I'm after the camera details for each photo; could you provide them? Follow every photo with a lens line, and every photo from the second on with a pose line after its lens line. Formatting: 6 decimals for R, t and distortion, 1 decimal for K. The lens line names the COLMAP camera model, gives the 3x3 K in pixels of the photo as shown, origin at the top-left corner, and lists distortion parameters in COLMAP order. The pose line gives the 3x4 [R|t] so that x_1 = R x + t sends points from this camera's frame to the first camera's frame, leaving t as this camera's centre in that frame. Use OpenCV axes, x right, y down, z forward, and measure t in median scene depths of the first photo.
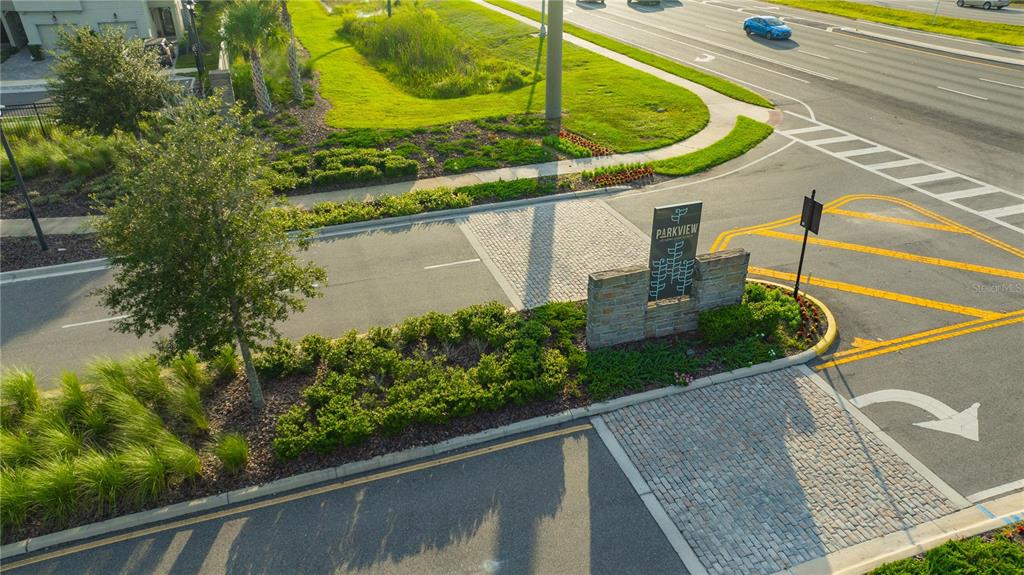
lens RADIAL K [[717.8, 0, 512.0], [0, 717.8, 287.5], [0, 0, 1]] dist [-0.042135, 0.042776]
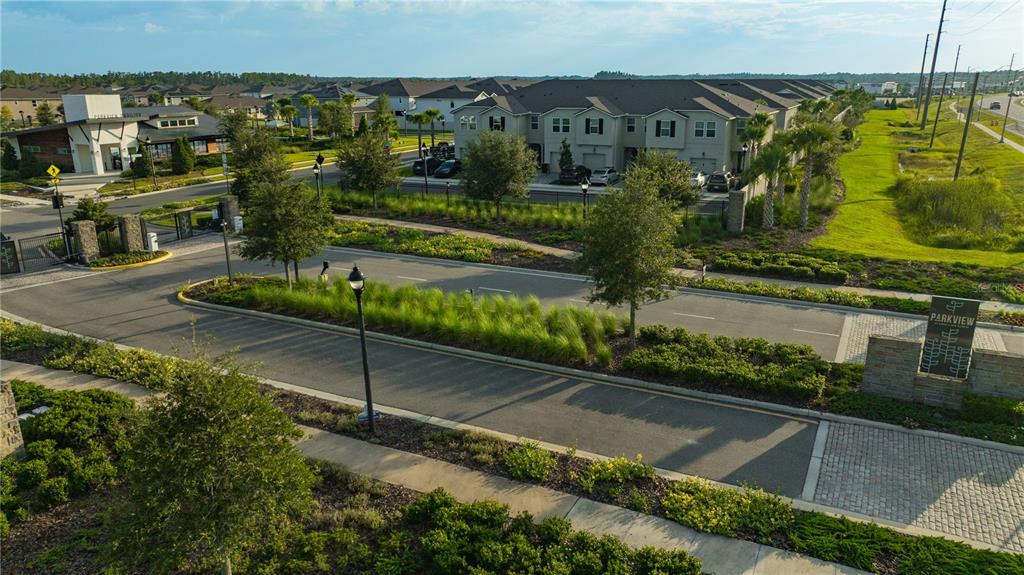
lens RADIAL K [[717.8, 0, 512.0], [0, 717.8, 287.5], [0, 0, 1]] dist [-0.042135, 0.042776]
pose [[0.691432, 0.203249, -0.693262, 0.363749], [-0.342897, 0.936959, -0.067296, 0.145405], [0.635880, 0.284248, 0.717537, -0.274280]]
